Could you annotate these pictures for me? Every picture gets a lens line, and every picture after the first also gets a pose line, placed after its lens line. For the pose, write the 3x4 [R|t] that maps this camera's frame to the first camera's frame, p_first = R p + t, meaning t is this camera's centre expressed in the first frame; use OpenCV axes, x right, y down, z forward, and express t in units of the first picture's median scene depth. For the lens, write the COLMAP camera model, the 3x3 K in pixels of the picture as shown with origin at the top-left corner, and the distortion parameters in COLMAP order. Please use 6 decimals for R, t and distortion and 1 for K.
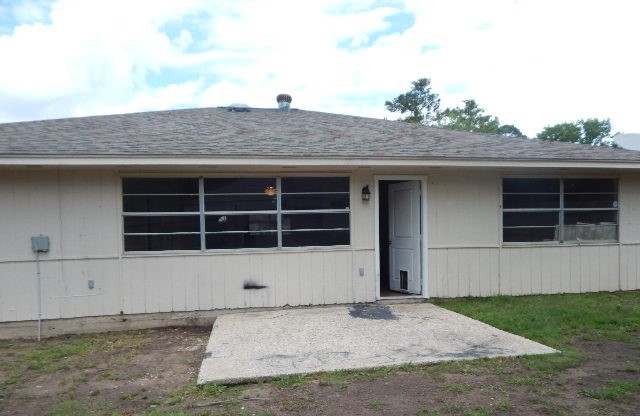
lens RADIAL K [[419.4, 0, 321.7], [0, 419.4, 238.7], [0, 0, 1]] dist [-0.003162, -0.002344]
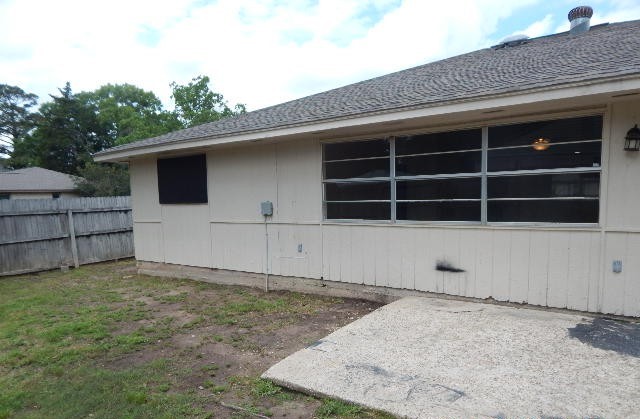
lens RADIAL K [[421.1, 0, 320.5], [0, 421.1, 235.7], [0, 0, 1]] dist [0.000877, -0.001859]
pose [[0.718695, 0.072201, -0.691566, 0.224471], [-0.011950, 0.995730, 0.091537, -0.020721], [0.695222, -0.057524, 0.716489, 0.259566]]
